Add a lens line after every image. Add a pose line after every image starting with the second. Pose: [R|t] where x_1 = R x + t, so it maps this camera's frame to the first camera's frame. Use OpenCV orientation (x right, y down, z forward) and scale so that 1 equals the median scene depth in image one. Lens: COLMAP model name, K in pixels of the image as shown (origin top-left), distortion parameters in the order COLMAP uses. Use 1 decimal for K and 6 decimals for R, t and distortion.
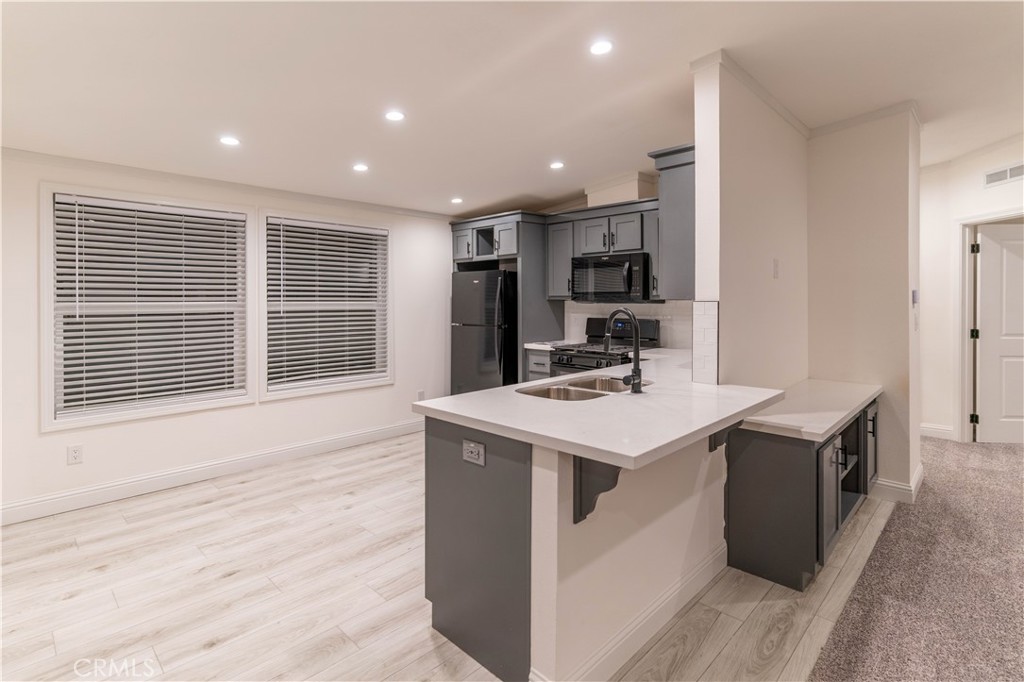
lens RADIAL K [[483.9, 0, 524.0], [0, 483.9, 307.9], [0, 0, 1]] dist [0.003217, -0.000657]
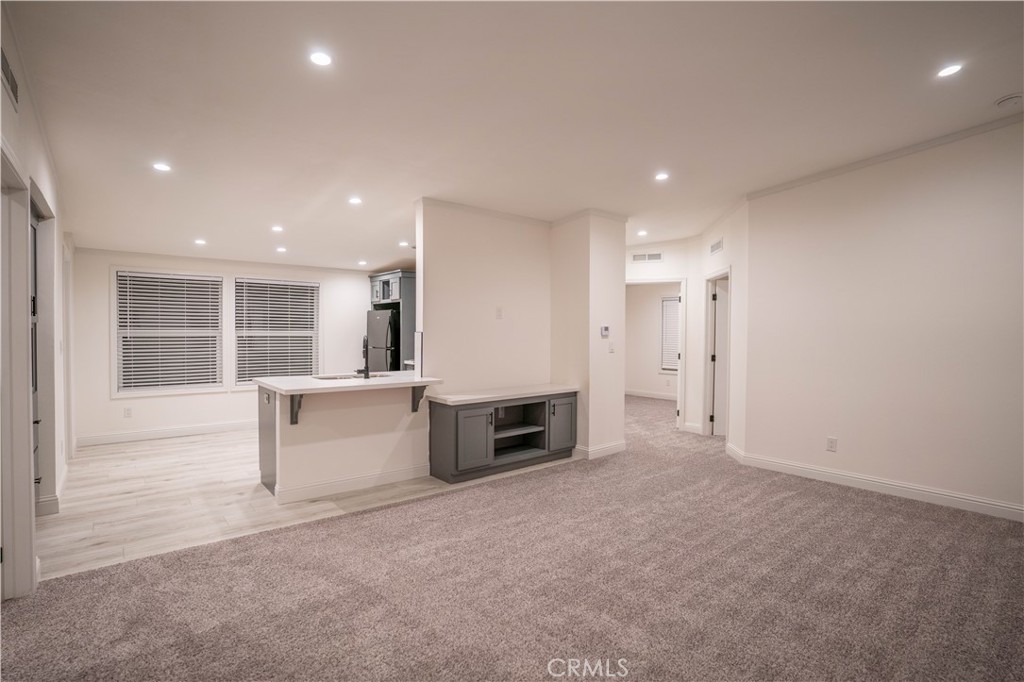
lens RADIAL K [[483.9, 0, 507.6], [0, 483.9, 344.8], [0, 0, 1]] dist [0.003217, -0.000657]
pose [[0.991829, 0.015687, -0.126606, 0.595896], [-0.012674, 0.999618, 0.024572, -0.014953], [0.126943, -0.022766, 0.991649, -0.517575]]
